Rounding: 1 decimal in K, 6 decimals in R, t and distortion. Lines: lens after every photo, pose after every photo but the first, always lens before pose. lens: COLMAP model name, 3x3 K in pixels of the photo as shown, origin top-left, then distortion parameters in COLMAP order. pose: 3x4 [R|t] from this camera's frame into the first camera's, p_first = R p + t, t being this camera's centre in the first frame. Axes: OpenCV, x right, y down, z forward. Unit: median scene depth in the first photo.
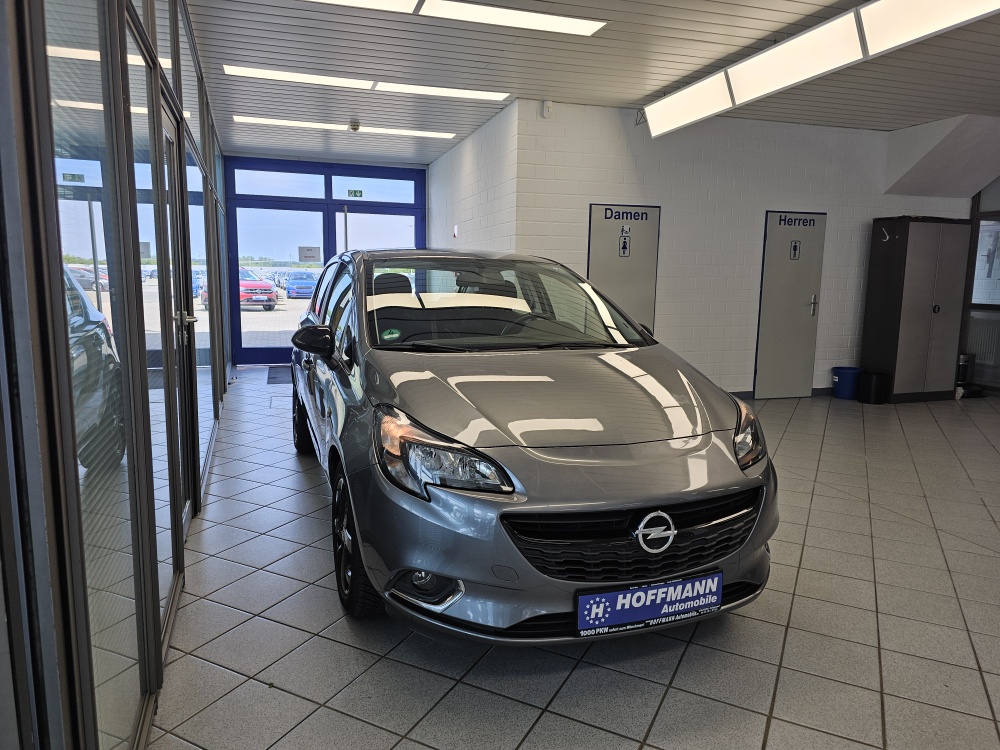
lens RADIAL K [[682.2, 0, 504.7], [0, 682.2, 385.4], [0, 0, 1]] dist [0.035130, -0.047300]
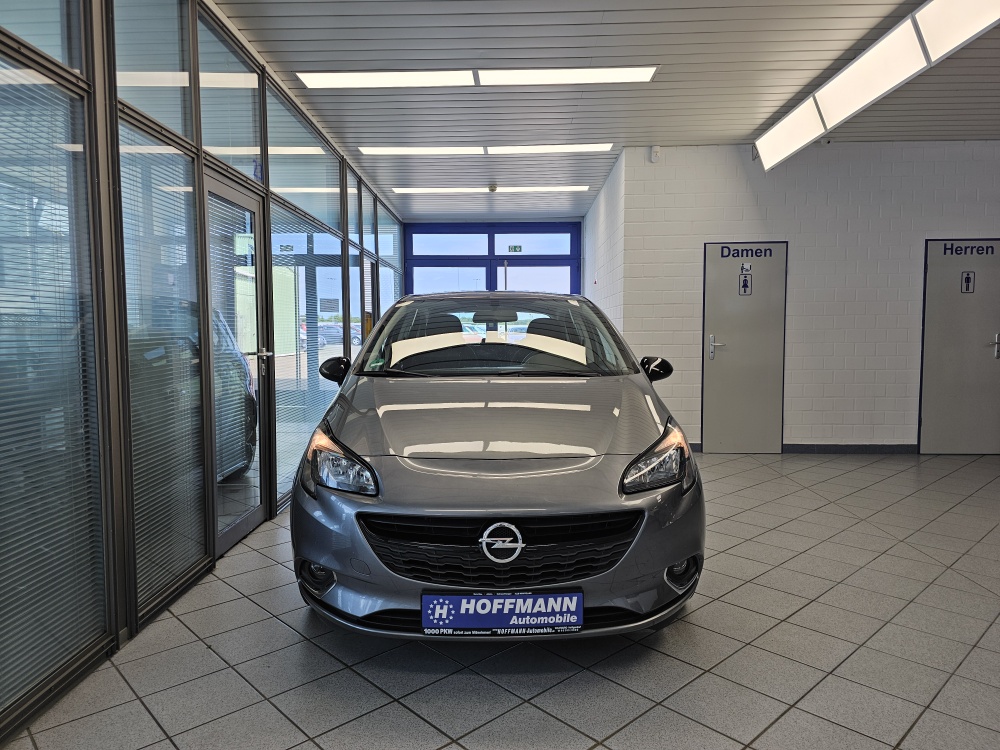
lens RADIAL K [[682.2, 0, 491.6], [0, 682.2, 382.7], [0, 0, 1]] dist [0.035130, -0.047300]
pose [[0.942889, 0.007164, -0.333030, 0.254327], [-0.033590, 0.996718, -0.073660, 0.022348], [0.331410, 0.080640, 0.940034, -0.002940]]
